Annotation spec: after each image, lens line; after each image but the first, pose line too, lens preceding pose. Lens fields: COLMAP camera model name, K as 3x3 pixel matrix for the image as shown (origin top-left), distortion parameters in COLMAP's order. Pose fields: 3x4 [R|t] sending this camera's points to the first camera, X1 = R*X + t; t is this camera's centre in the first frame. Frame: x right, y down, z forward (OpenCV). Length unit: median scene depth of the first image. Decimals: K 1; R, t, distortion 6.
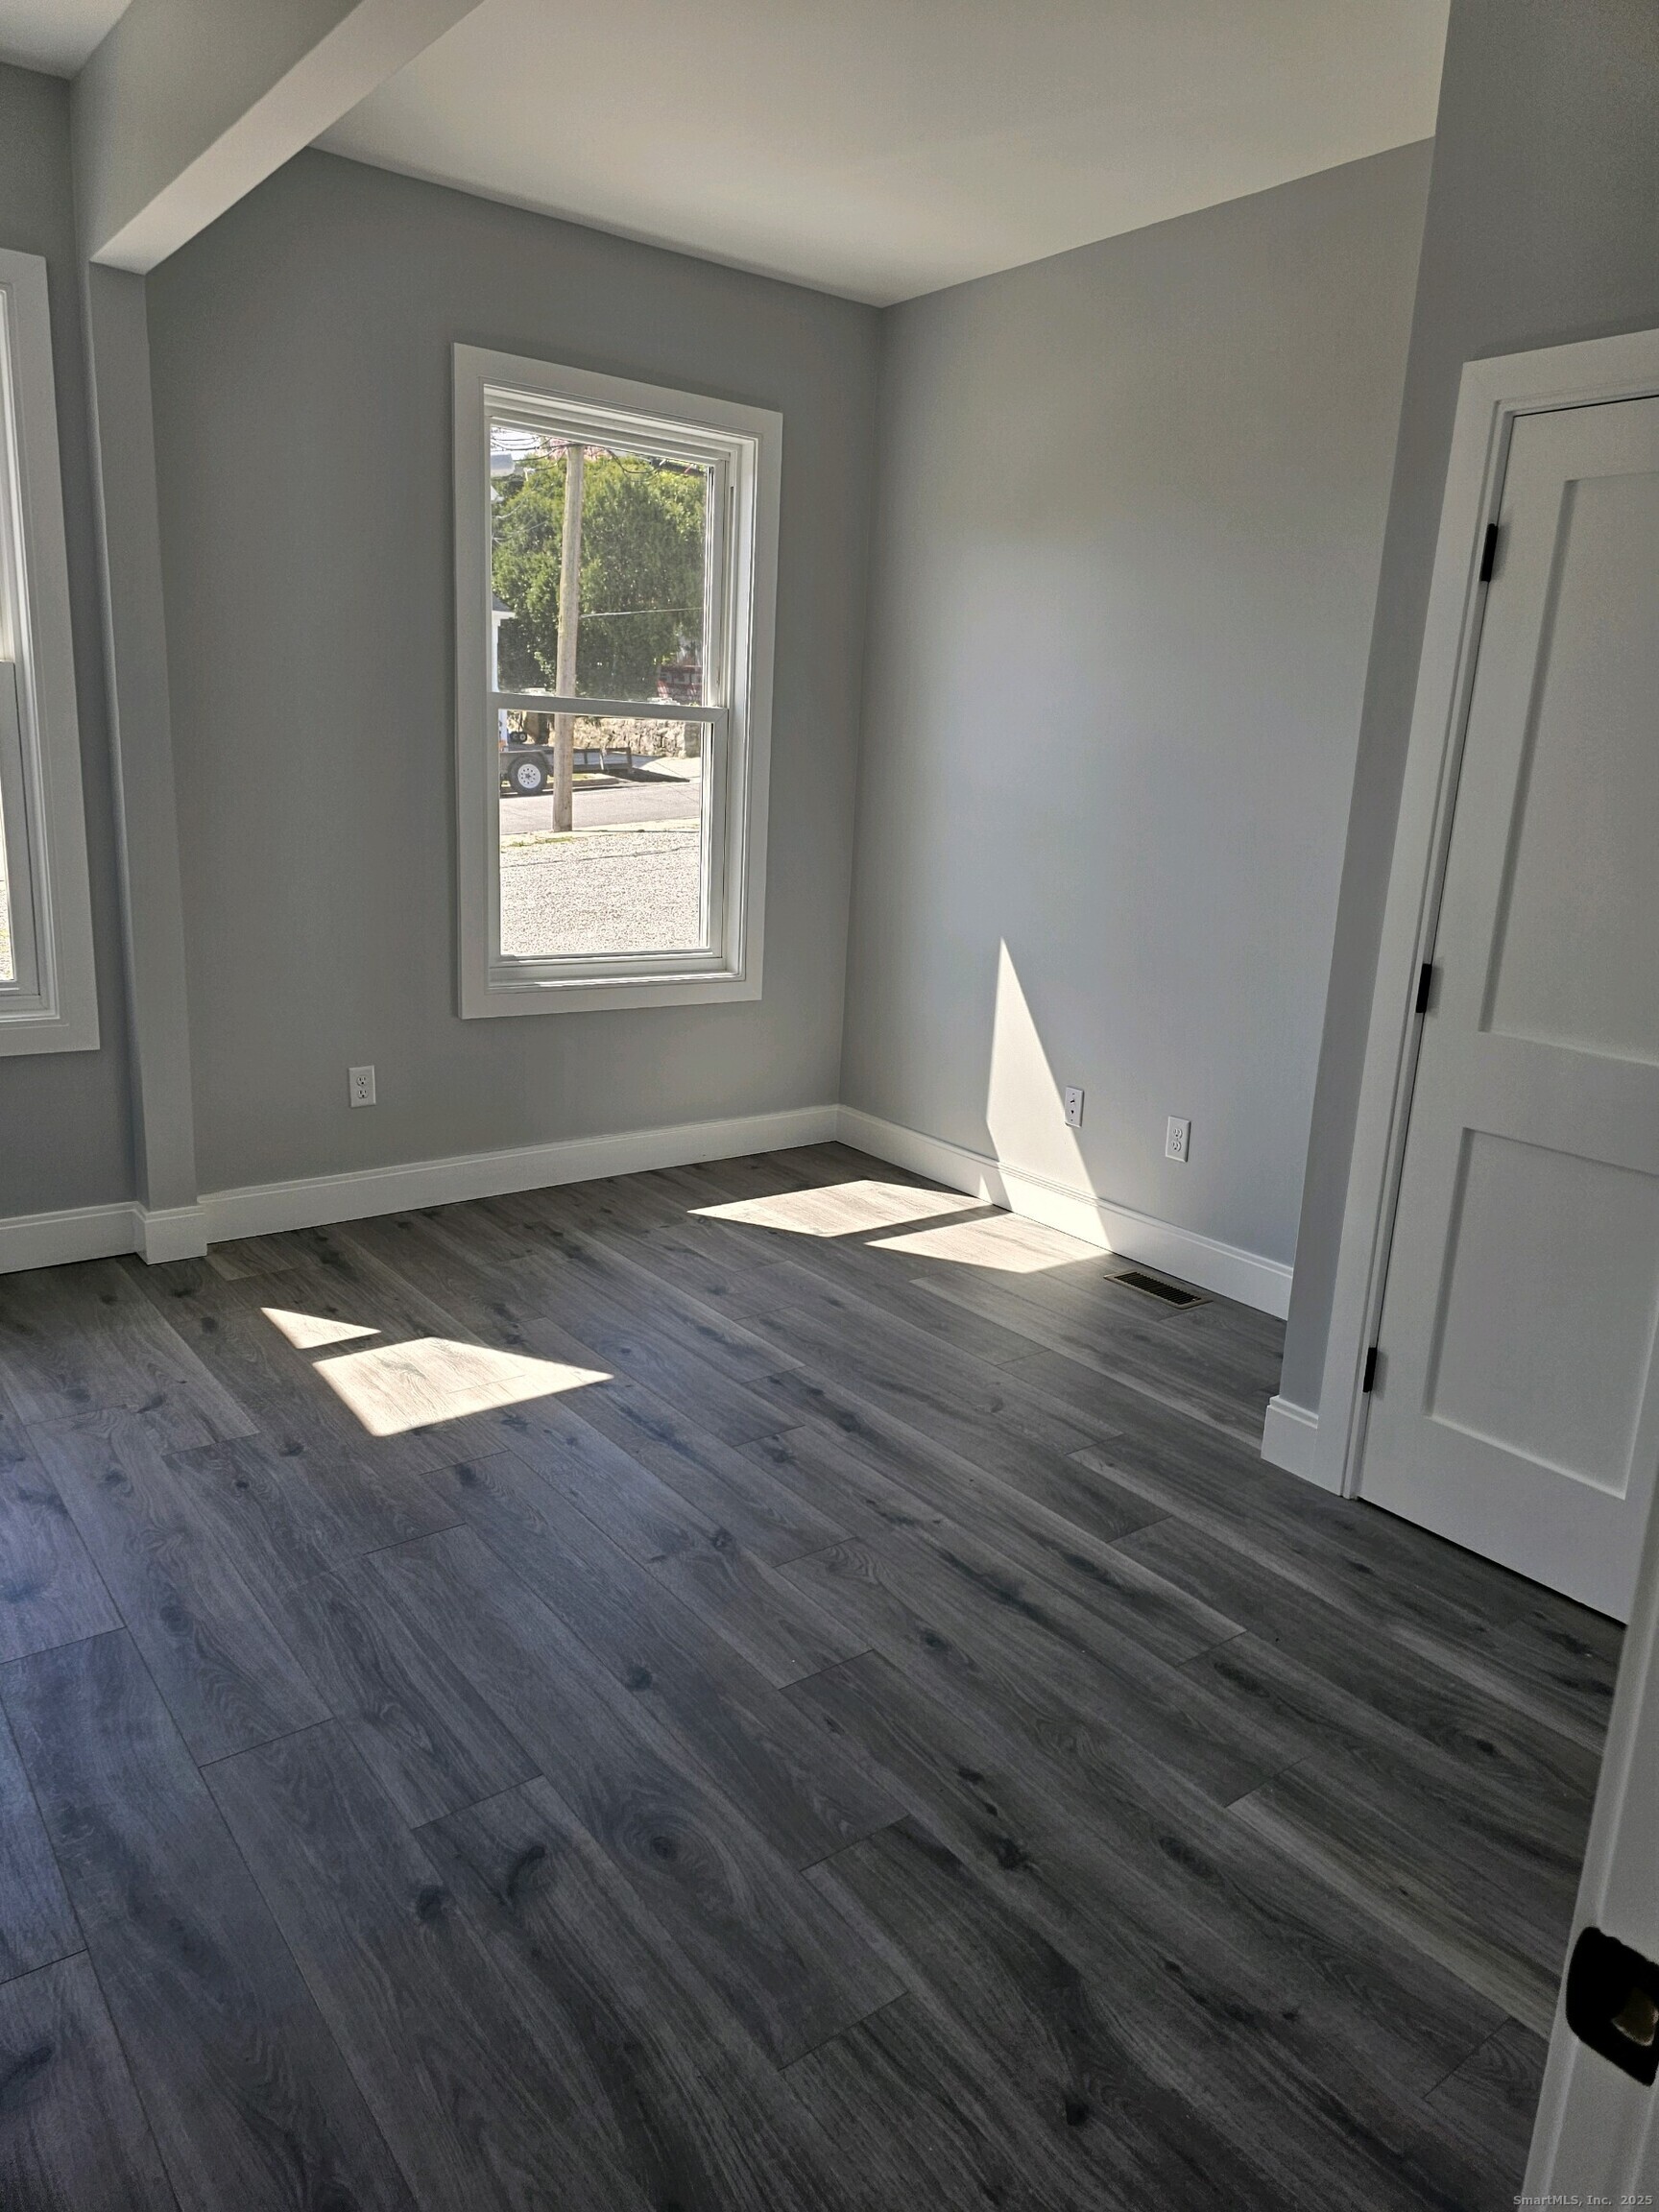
lens RADIAL K [[1492.0, 0, 823.7], [0, 1492.0, 1111.2], [0, 0, 1]] dist [0.040022, -0.047351]
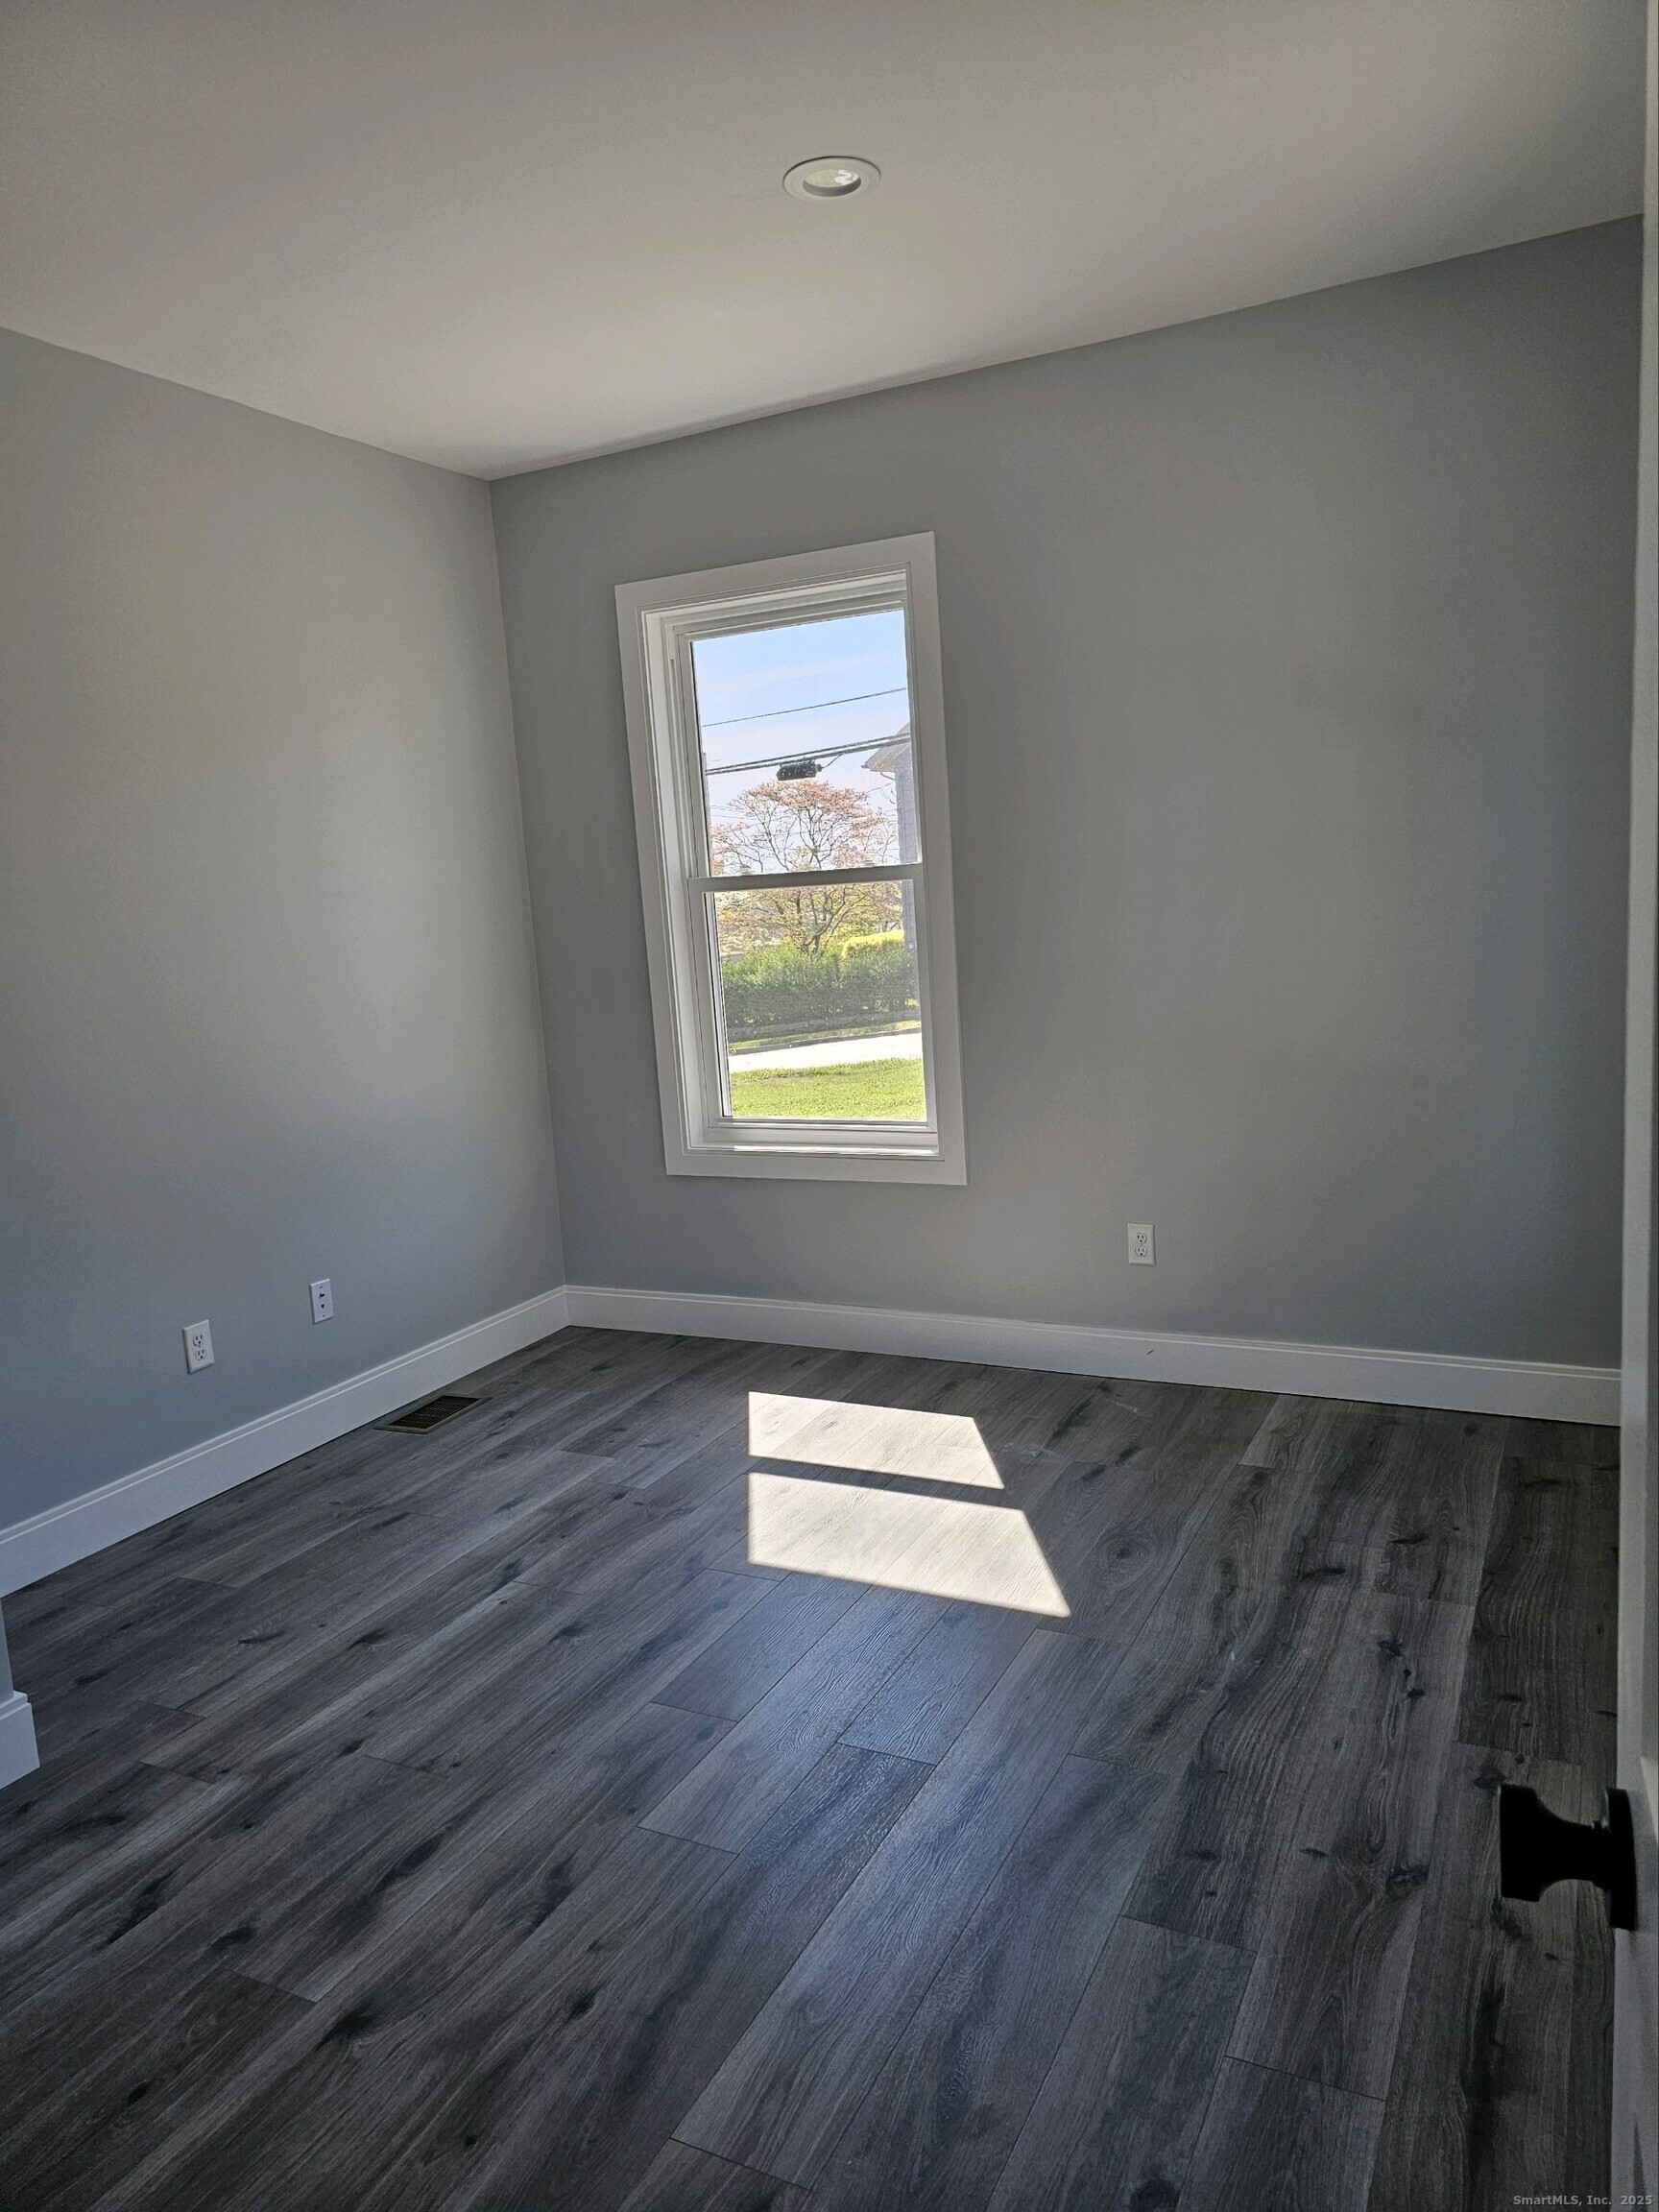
lens RADIAL K [[1492.0, 0, 823.7], [0, 1492.0, 1111.2], [0, 0, 1]] dist [0.040022, -0.047351]
pose [[0.428915, 0.068950, -0.900710, 1.176183], [-0.135290, 0.990740, 0.011417, -0.194160], [0.893156, 0.116960, 0.434272, 0.916732]]
